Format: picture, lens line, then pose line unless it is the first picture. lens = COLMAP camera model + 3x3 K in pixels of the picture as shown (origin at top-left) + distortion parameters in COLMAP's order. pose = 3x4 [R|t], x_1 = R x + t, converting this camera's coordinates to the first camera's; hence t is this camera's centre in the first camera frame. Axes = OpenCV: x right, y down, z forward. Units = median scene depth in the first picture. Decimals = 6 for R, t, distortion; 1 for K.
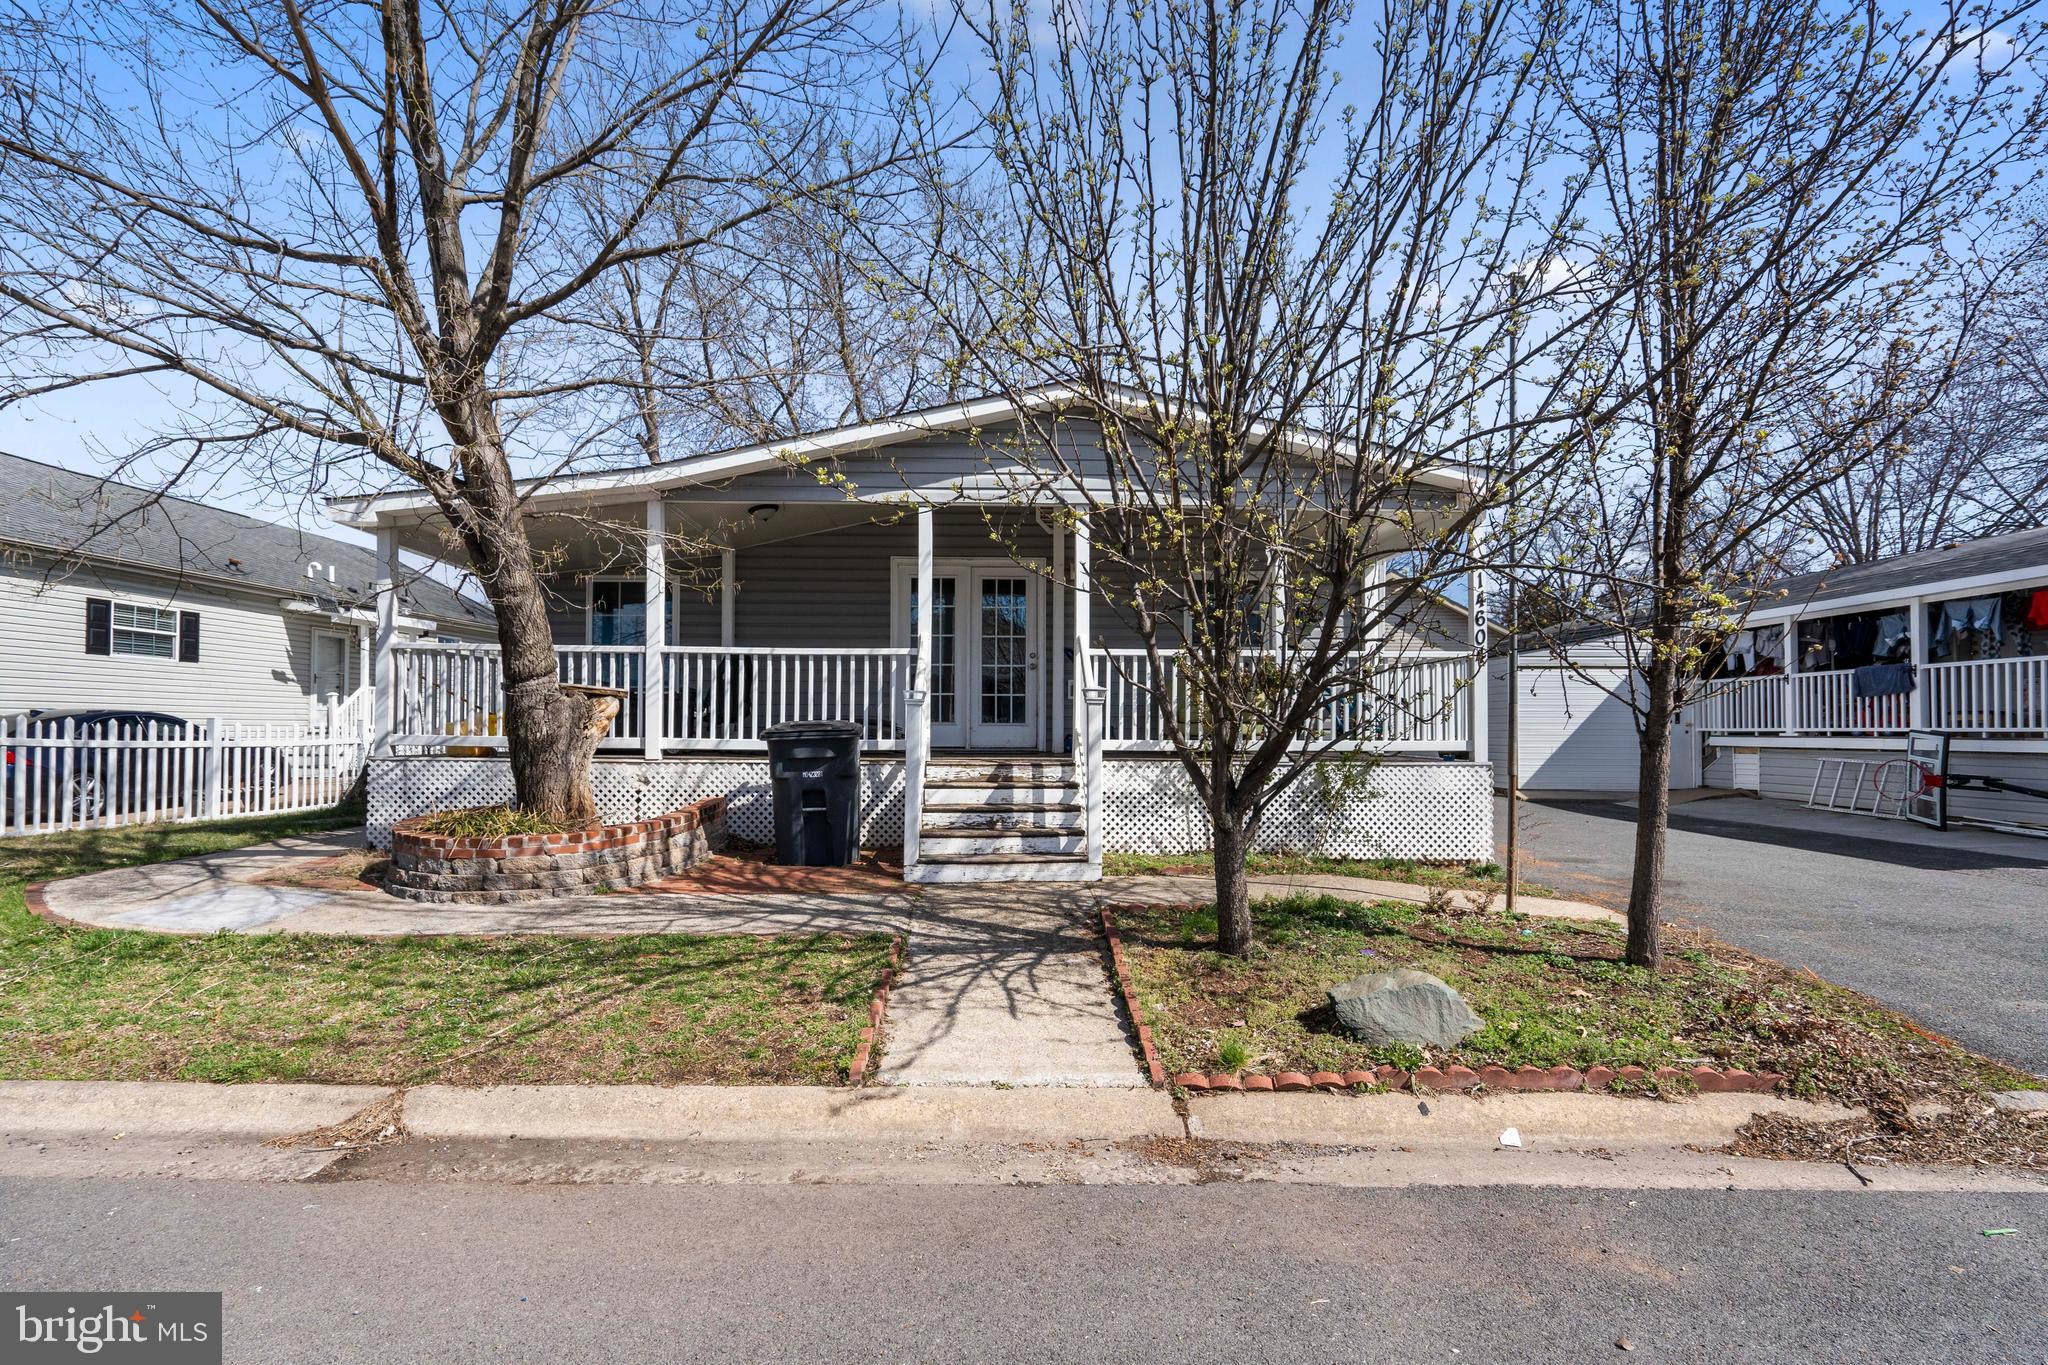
lens RADIAL K [[928.5, 0, 1023.5], [0, 928.5, 697.8], [0, 0, 1]] dist [-0.004561, 0.000810]
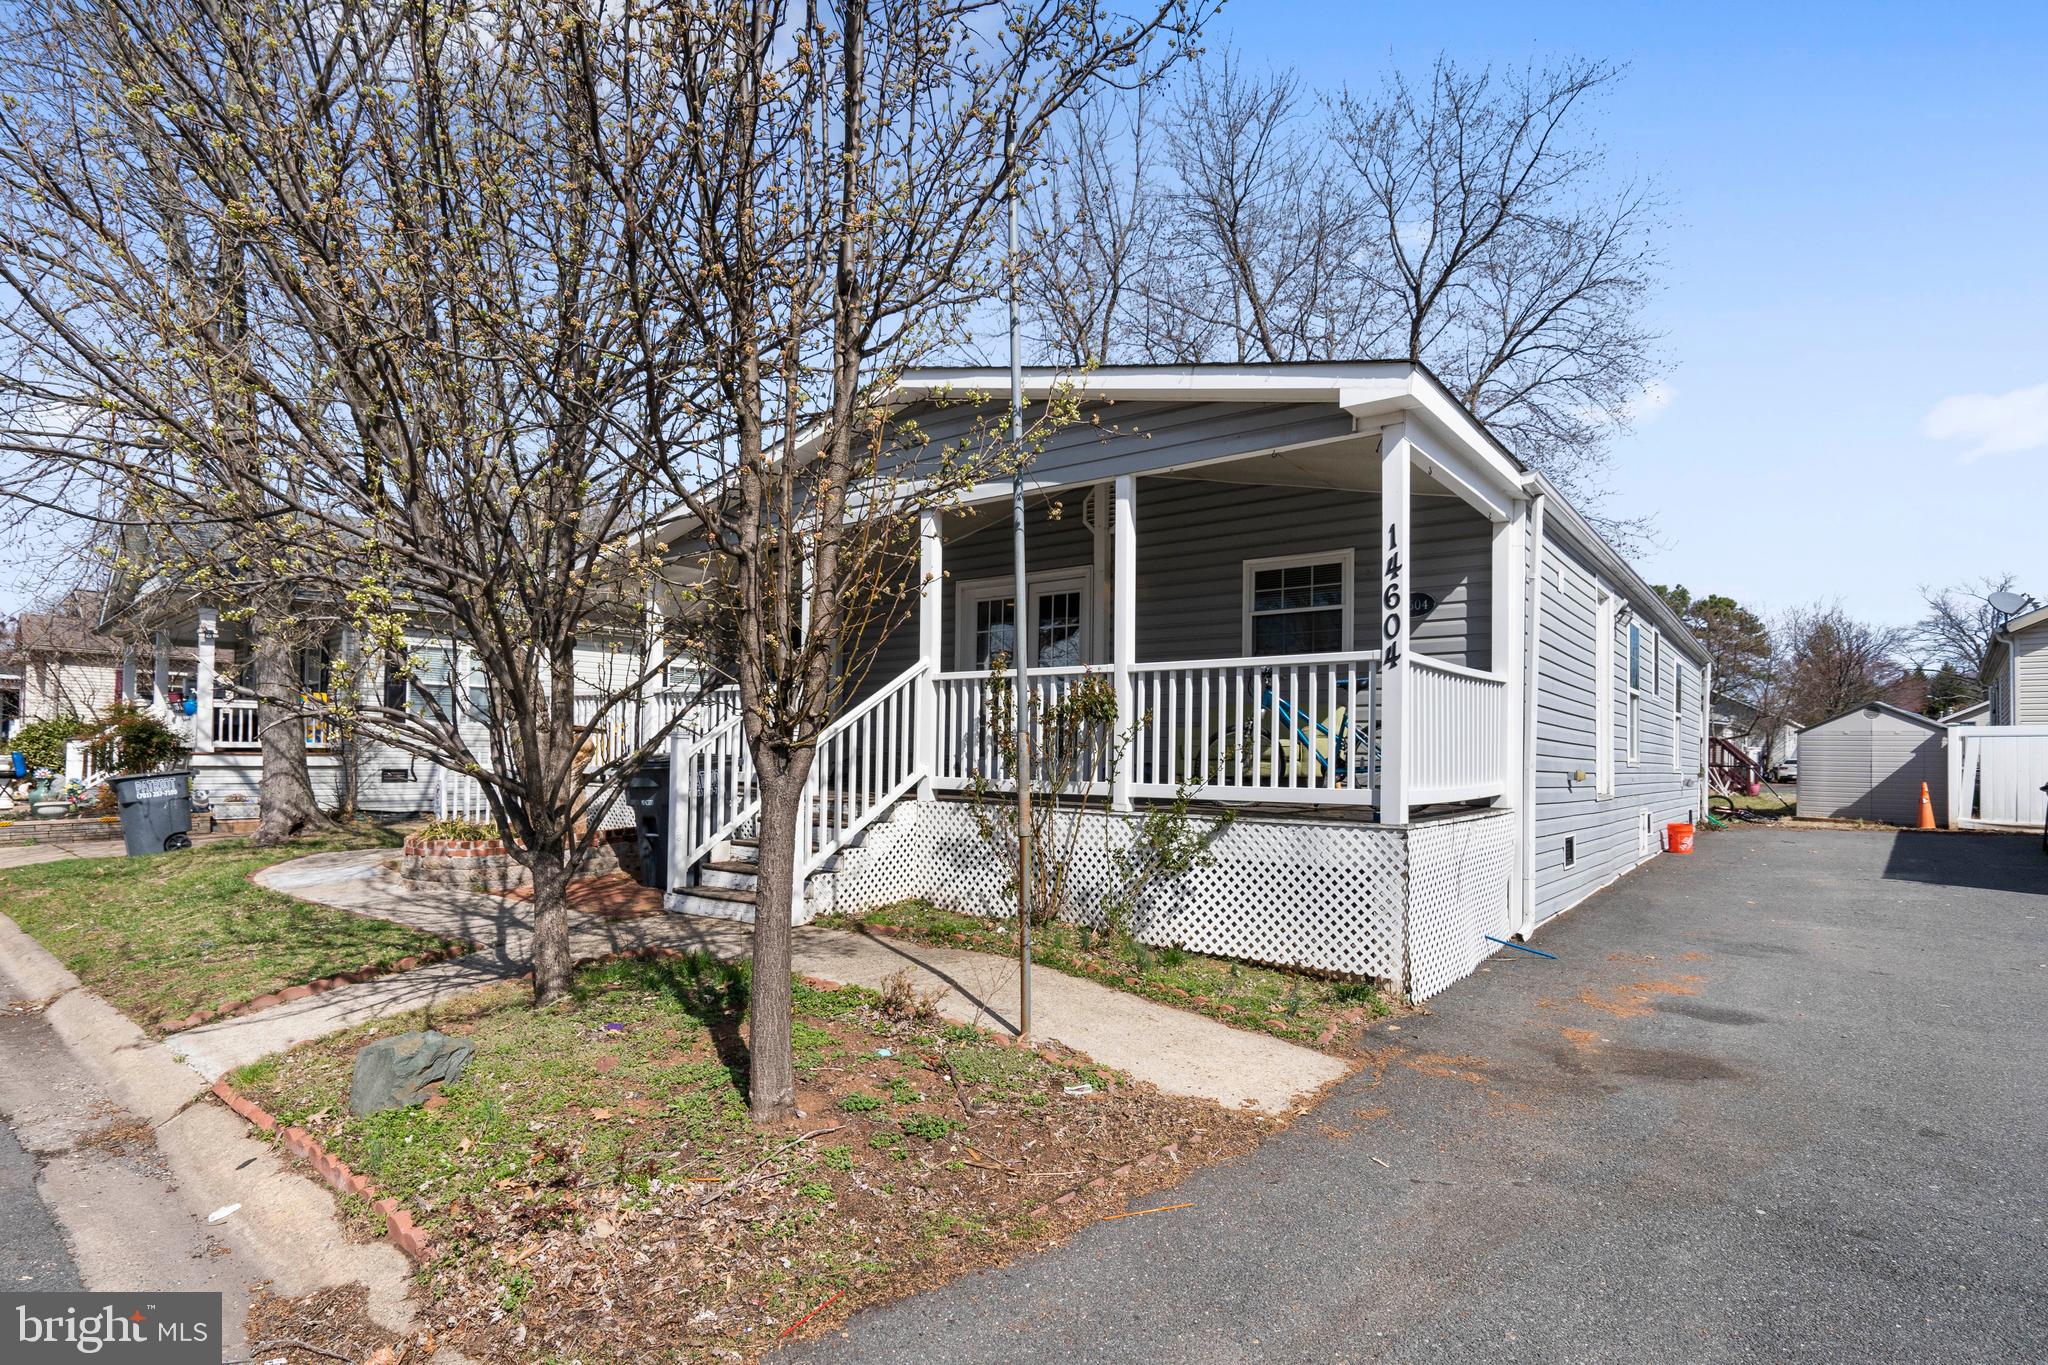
lens RADIAL K [[1108.0, 0, 1024.0], [0, 1108.0, 697.0], [0, 0, 1]] dist [0.006764, 0.001866]
pose [[0.777517, -0.018886, -0.628578, 0.880032], [0.009720, 0.999790, -0.018016, -0.009957], [0.628786, 0.007898, 0.777538, 0.271824]]
